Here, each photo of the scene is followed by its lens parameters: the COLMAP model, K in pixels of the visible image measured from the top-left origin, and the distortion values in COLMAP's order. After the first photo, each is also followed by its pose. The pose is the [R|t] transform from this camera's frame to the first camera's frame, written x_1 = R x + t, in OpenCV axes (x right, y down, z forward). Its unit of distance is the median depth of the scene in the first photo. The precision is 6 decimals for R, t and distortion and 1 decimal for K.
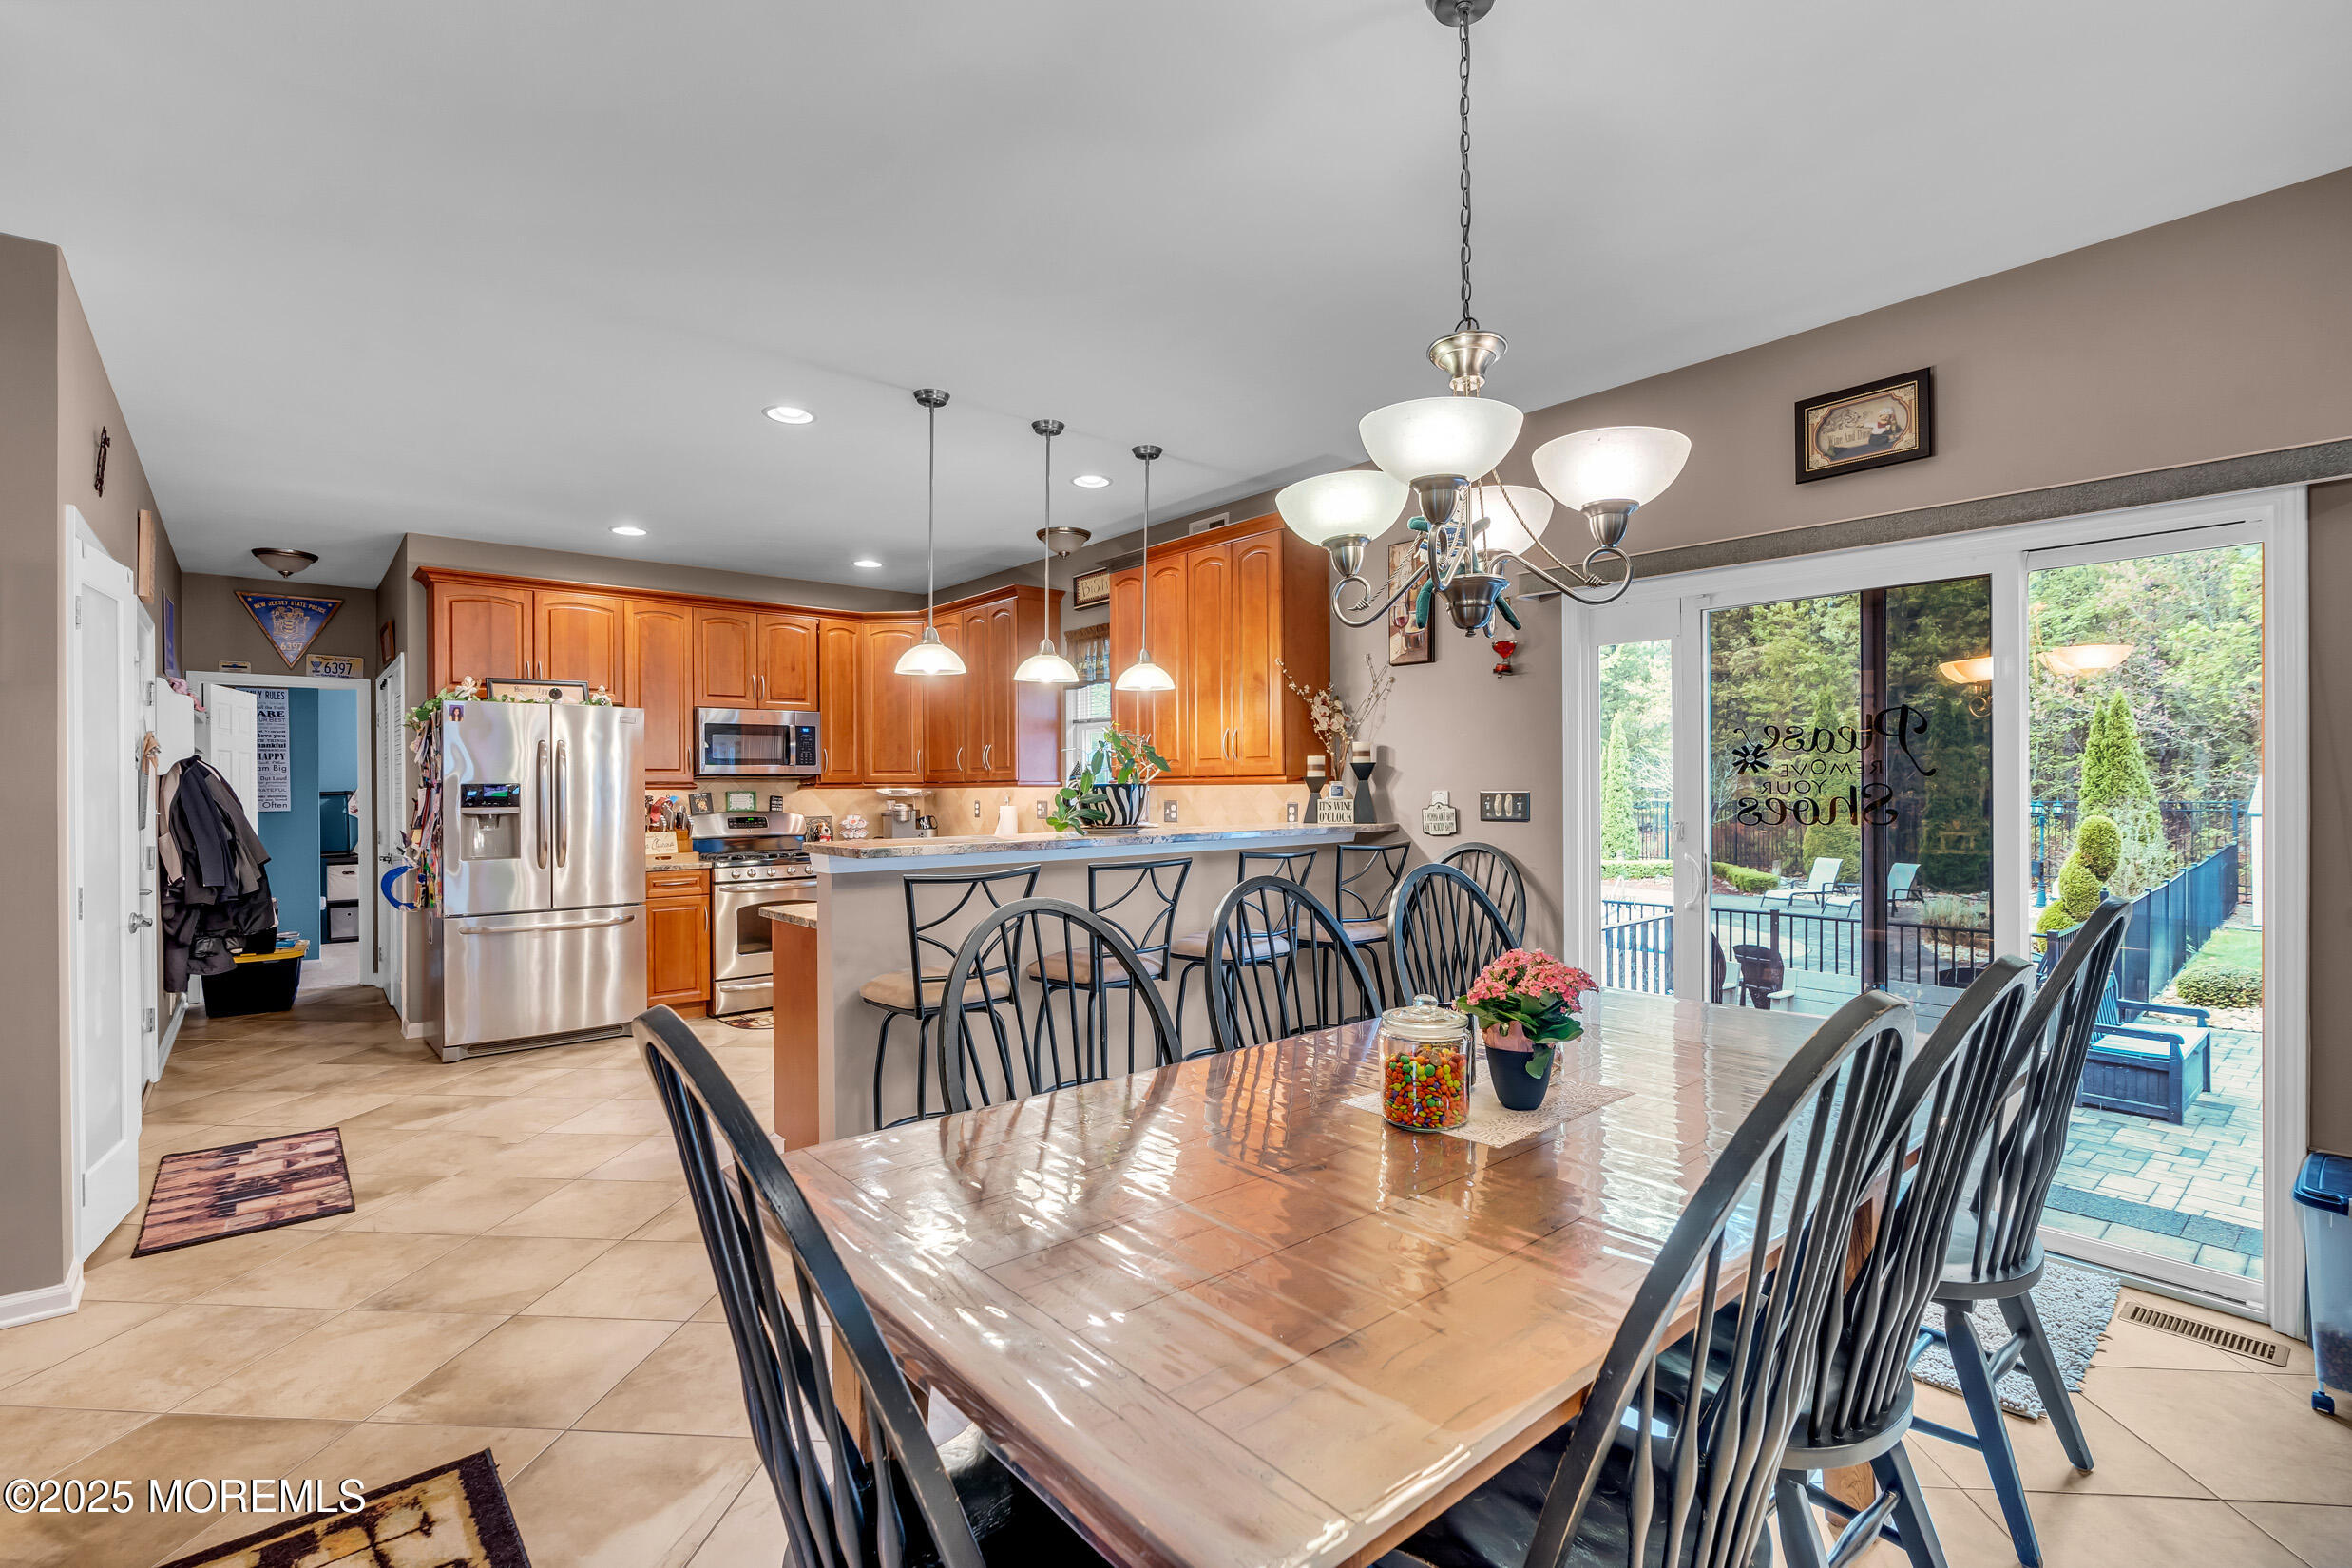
lens RADIAL K [[1065.9, 0, 1172.6], [0, 1065.9, 787.6], [0, 0, 1]] dist [-0.001925, 0.001089]
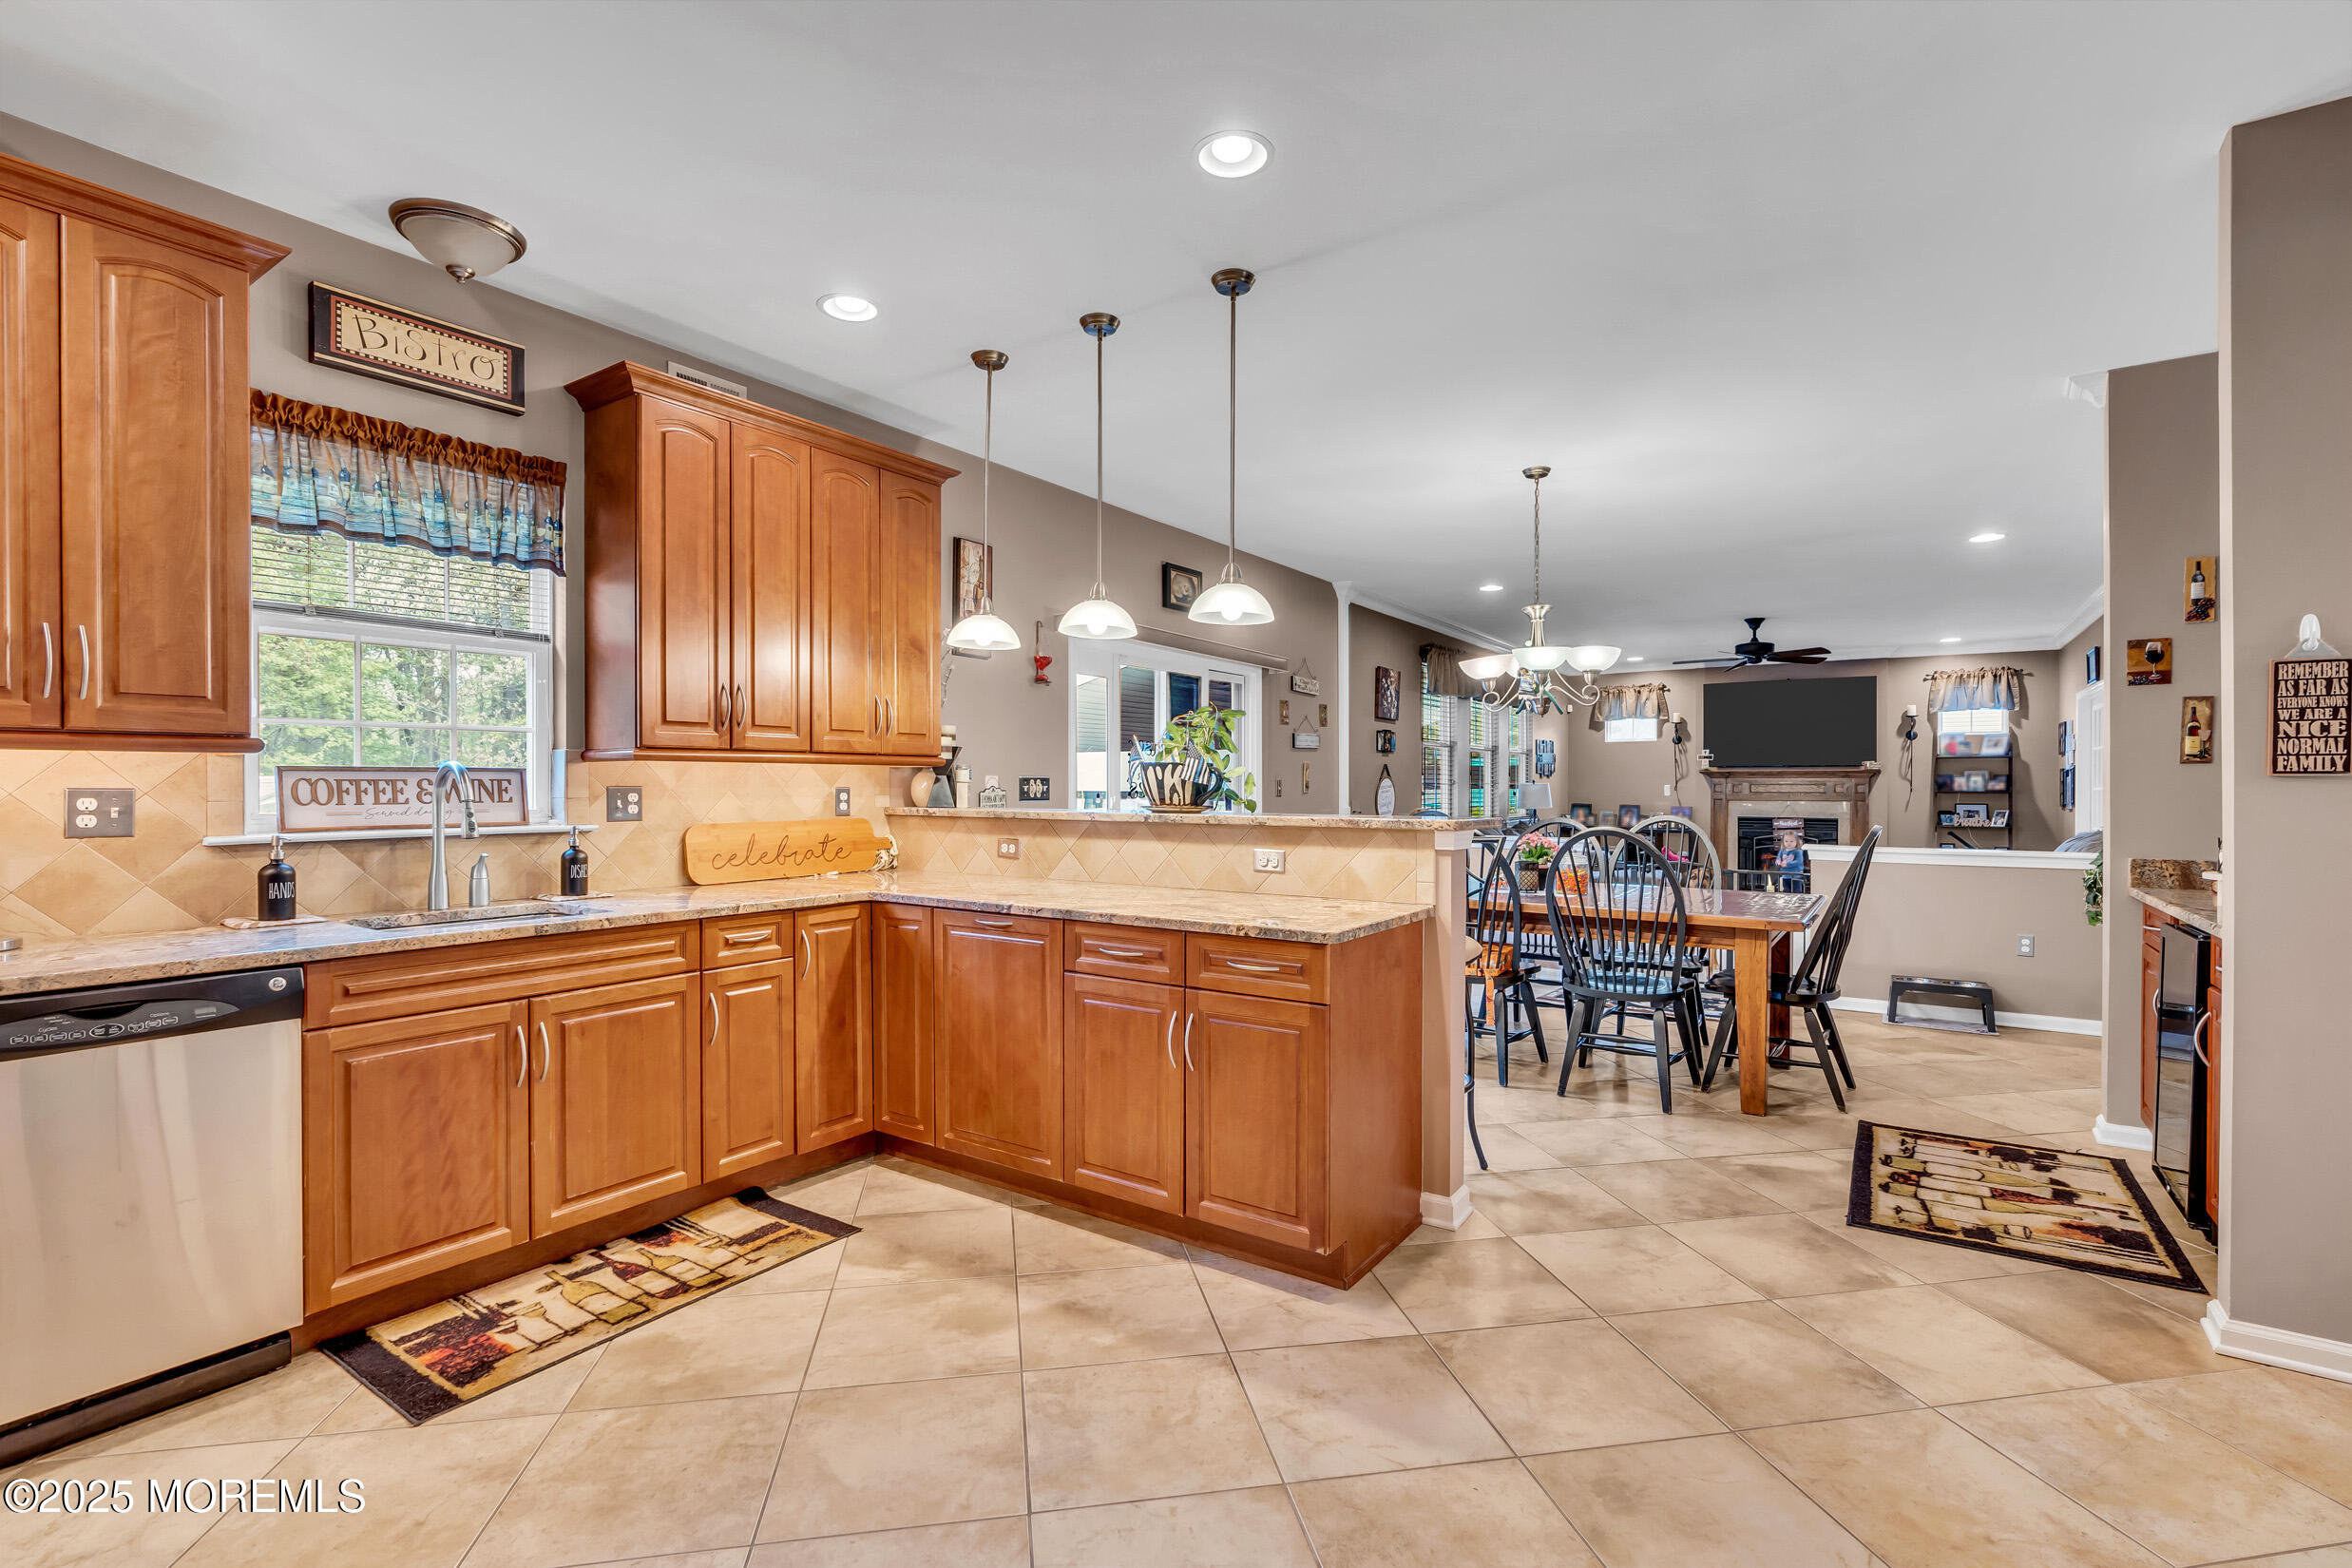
lens RADIAL K [[1057.3, 0, 1176.0], [0, 1057.3, 784.0], [0, 0, 1]] dist [-0.009447, 0.000468]
pose [[-0.259228, 0.005869, 0.965798, -0.832838], [0.001572, 0.999983, -0.005655, 0.018342], [-0.965815, 0.000053, -0.259233, 1.048844]]
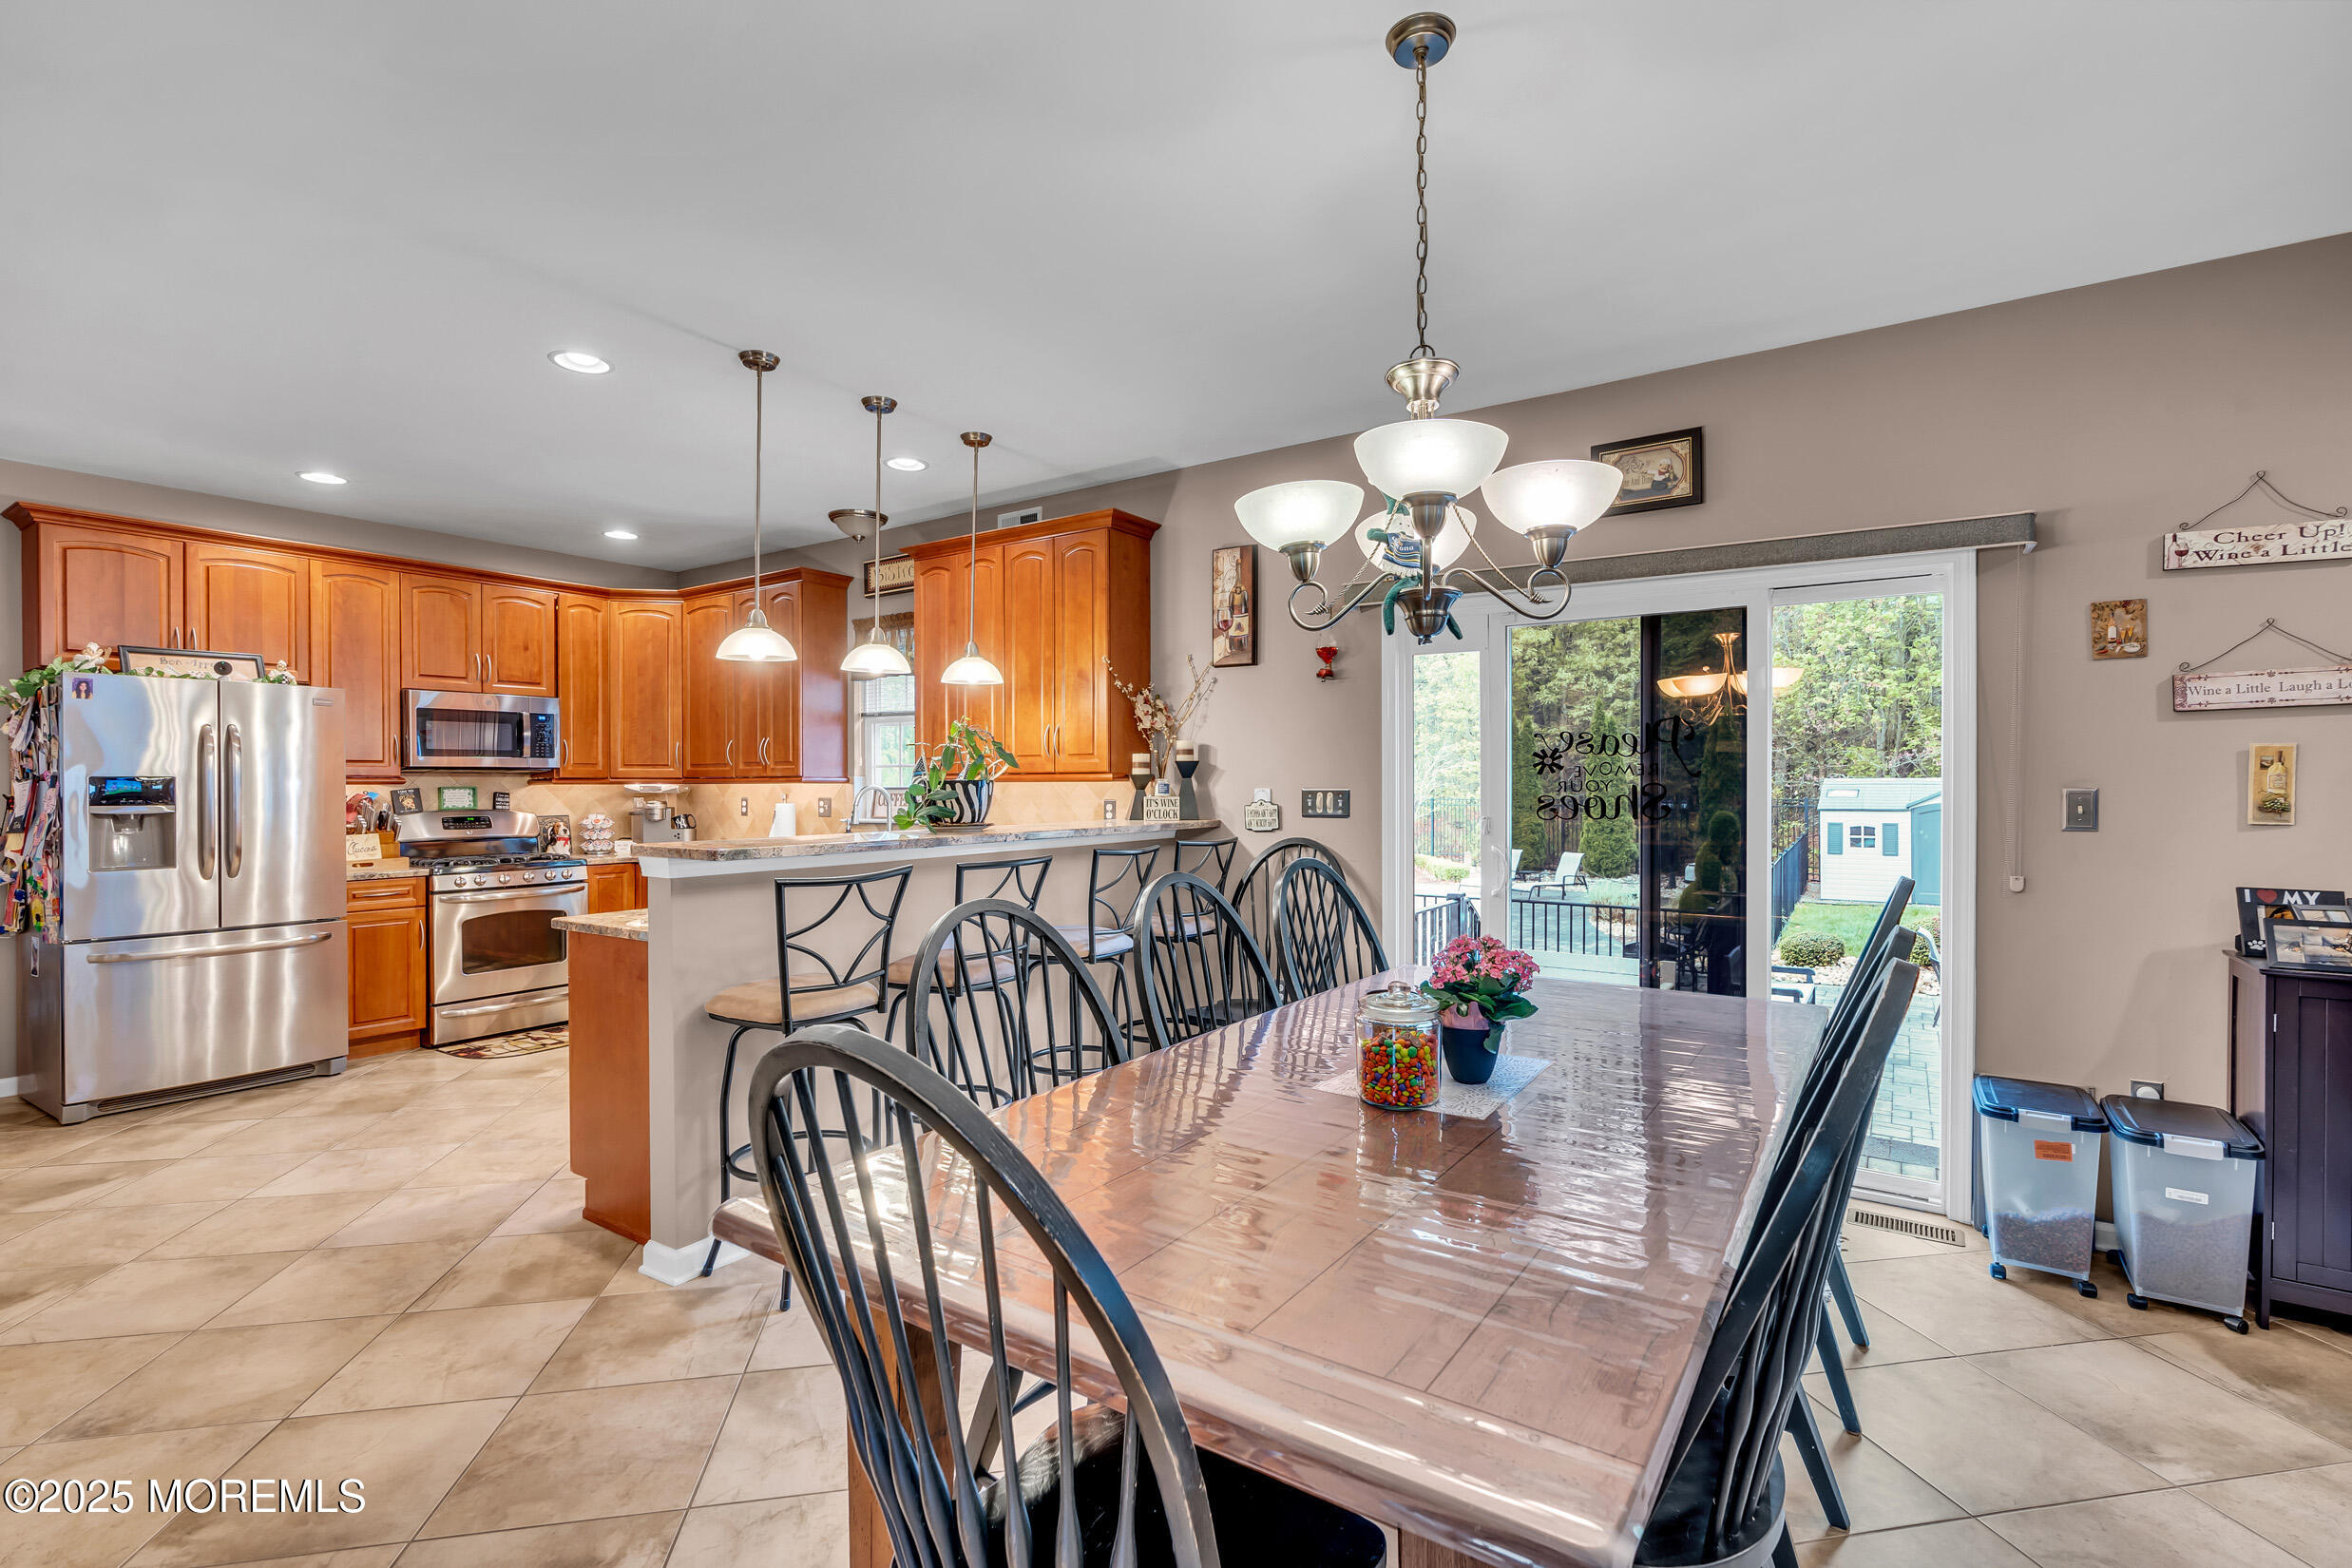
lens RADIAL K [[1065.9, 0, 1172.6], [0, 1065.9, 787.6], [0, 0, 1]] dist [-0.001925, 0.001089]
pose [[0.965828, 0.002833, 0.259170, -0.099832], [-0.003489, 0.999992, 0.002069, 0.000359], [-0.259162, -0.002903, 0.965829, 0.013720]]
